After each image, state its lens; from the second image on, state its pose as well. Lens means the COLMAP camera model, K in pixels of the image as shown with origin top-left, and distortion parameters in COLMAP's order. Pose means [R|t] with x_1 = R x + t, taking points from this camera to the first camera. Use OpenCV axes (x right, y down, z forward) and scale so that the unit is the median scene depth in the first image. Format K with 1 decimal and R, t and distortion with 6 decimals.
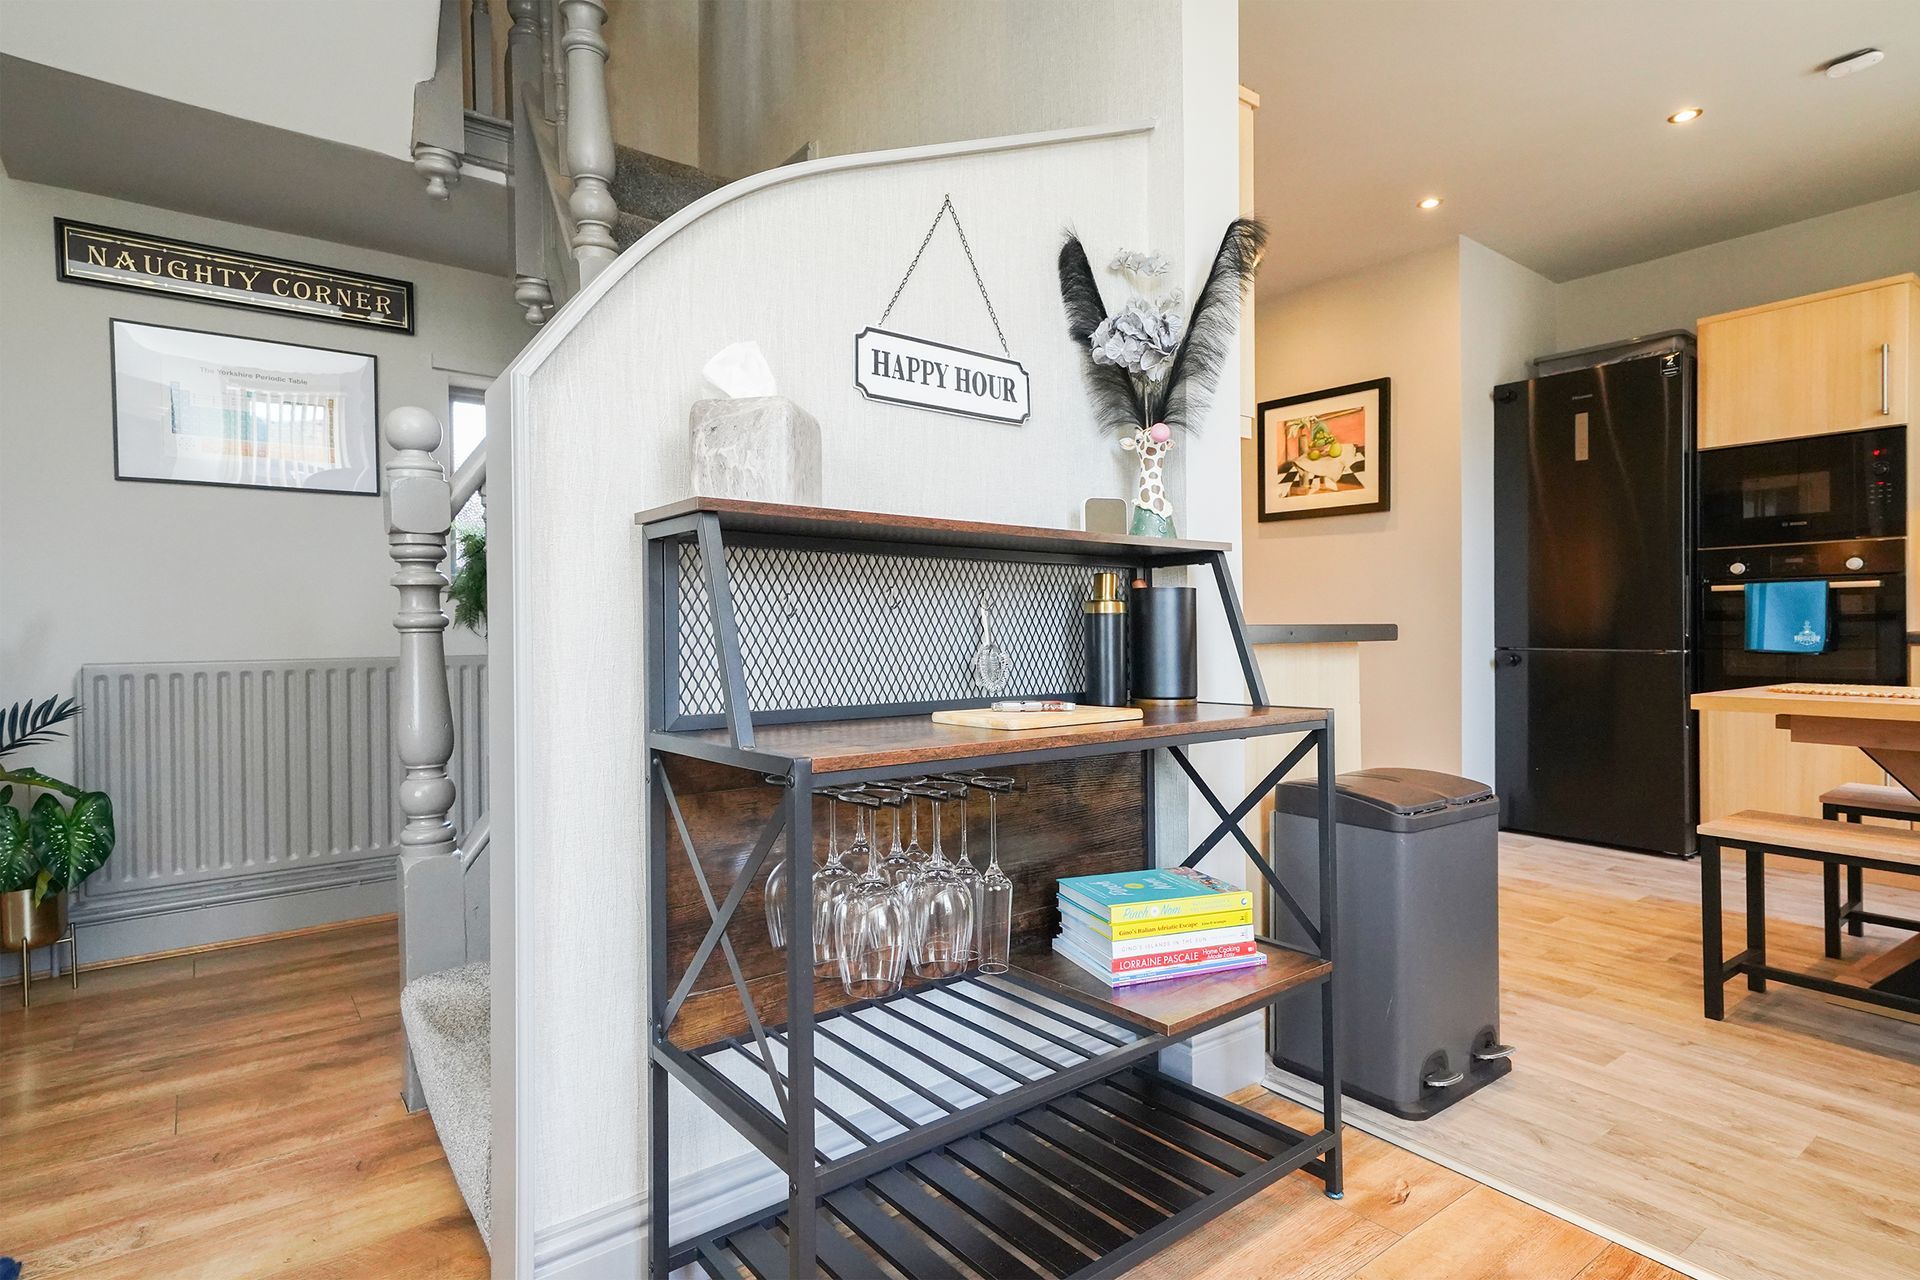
lens RADIAL K [[980.3, 0, 944.2], [0, 980.3, 637.1], [0, 0, 1]] dist [0.019701, 0.003710]
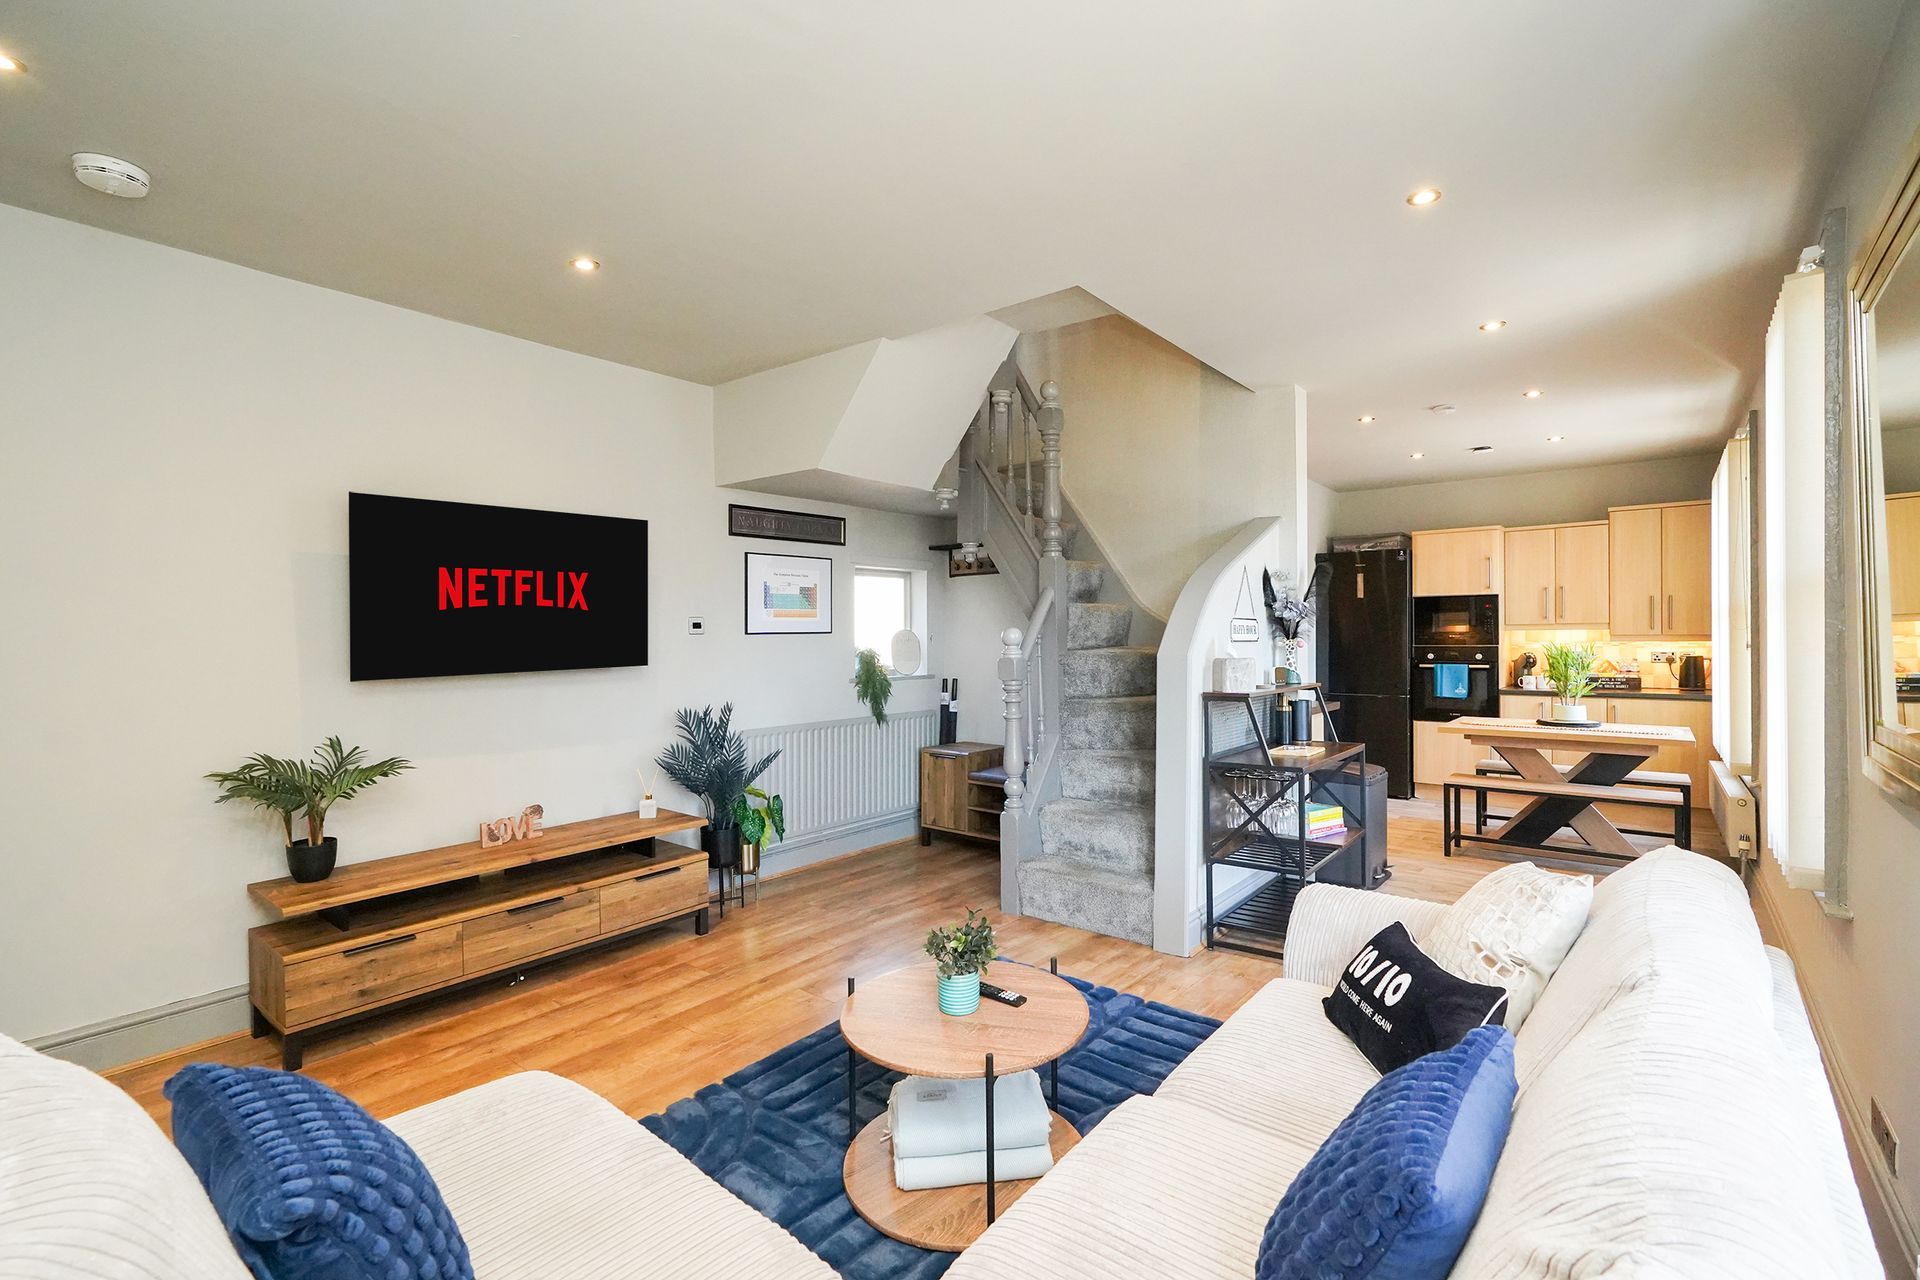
lens RADIAL K [[905.6, 0, 930.1], [0, 905.6, 649.9], [0, 0, 1]] dist [-0.000143, 0.002894]
pose [[0.972021, -0.005436, 0.234830, -0.628257], [0.004489, 0.999980, 0.004564, -0.094087], [-0.234850, -0.003382, 0.972026, -0.556174]]
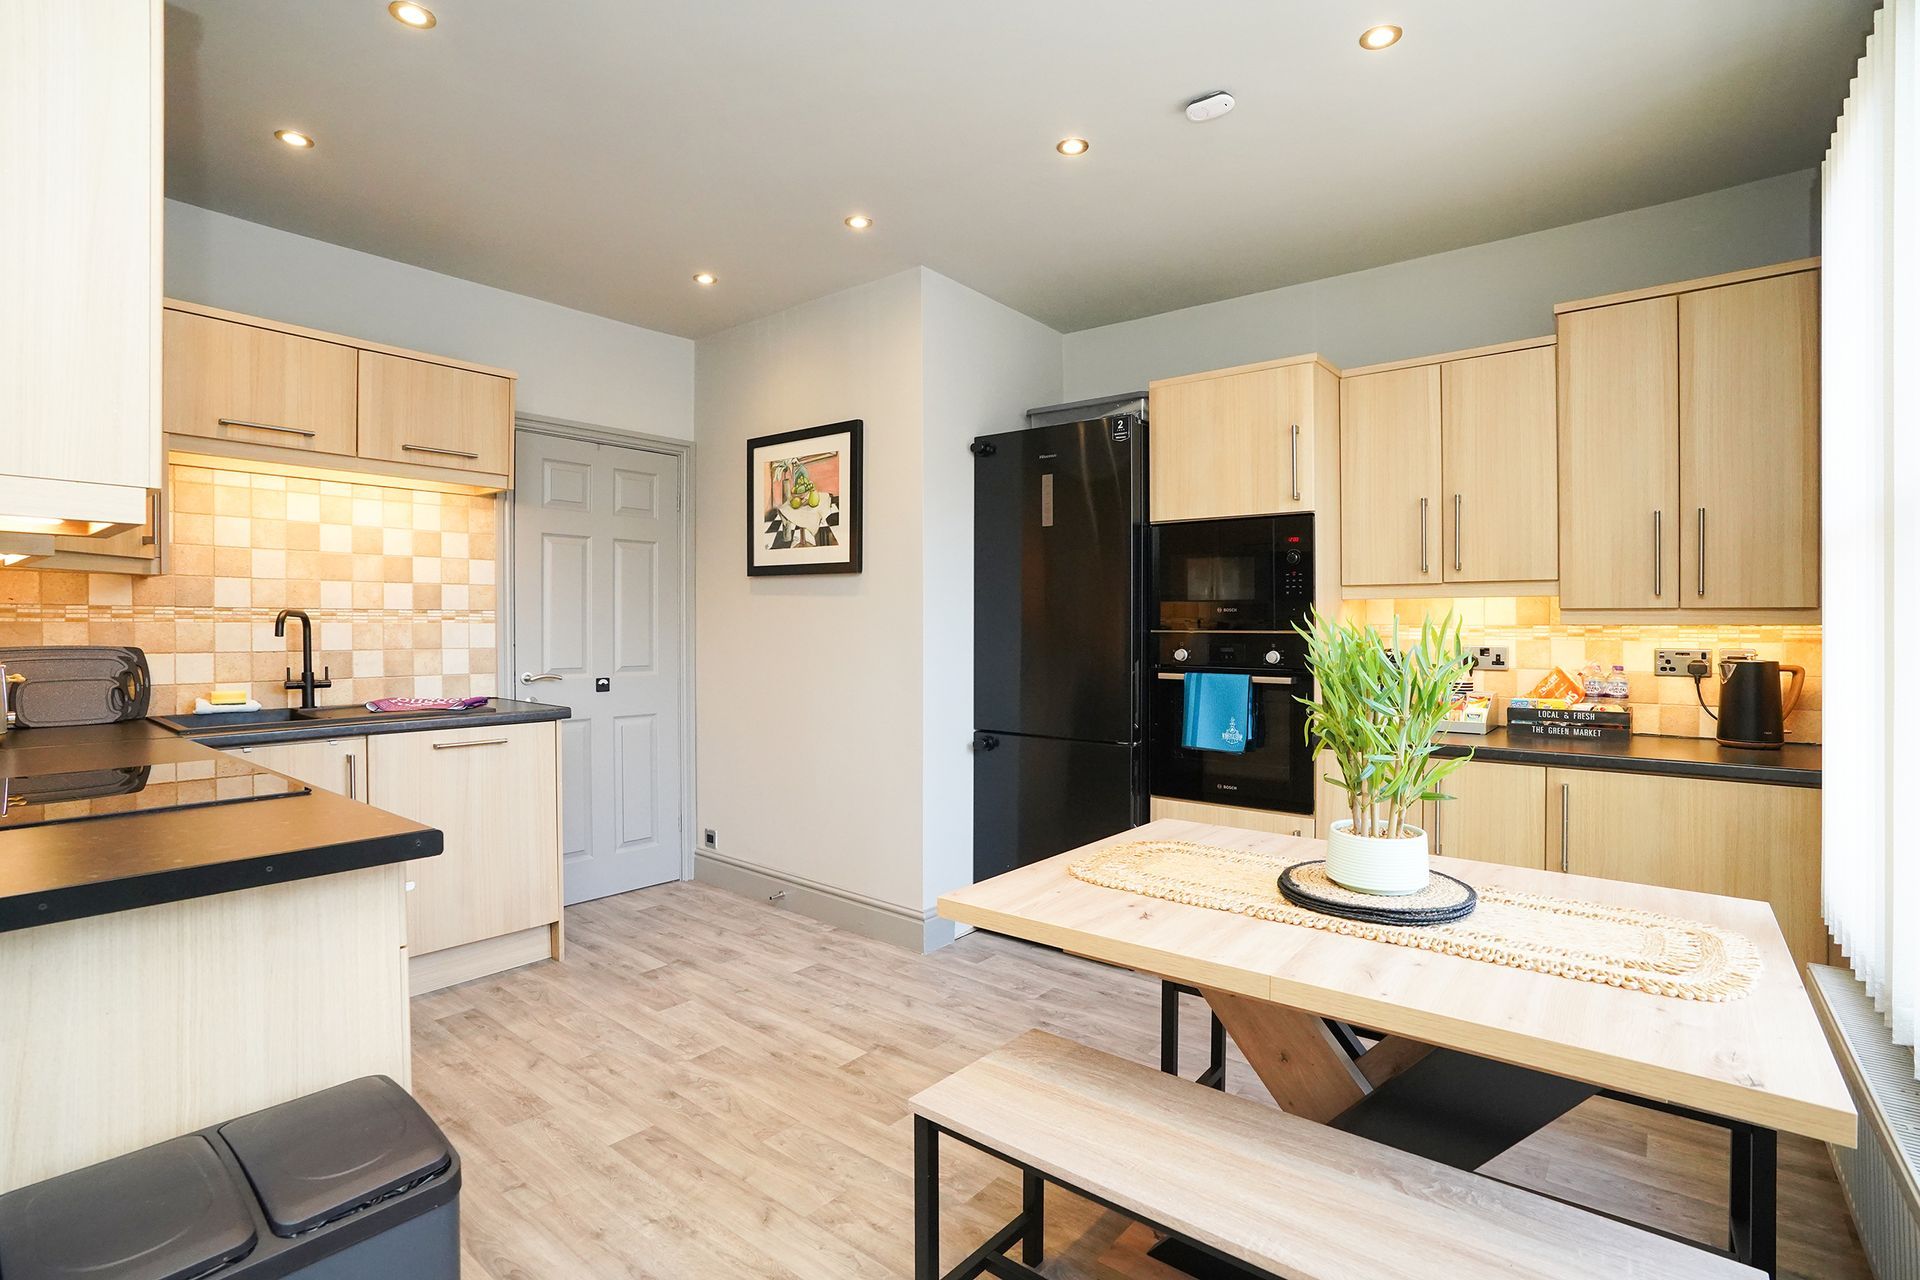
lens RADIAL K [[934.7, 0, 941.5], [0, 934.7, 628.3], [0, 0, 1]] dist [-0.012628, 0.004292]
pose [[0.968347, 0.006034, 0.249536, 0.367756], [-0.004315, 0.999963, -0.007436, -0.086118], [-0.249571, 0.006123, 0.968337, 0.216948]]
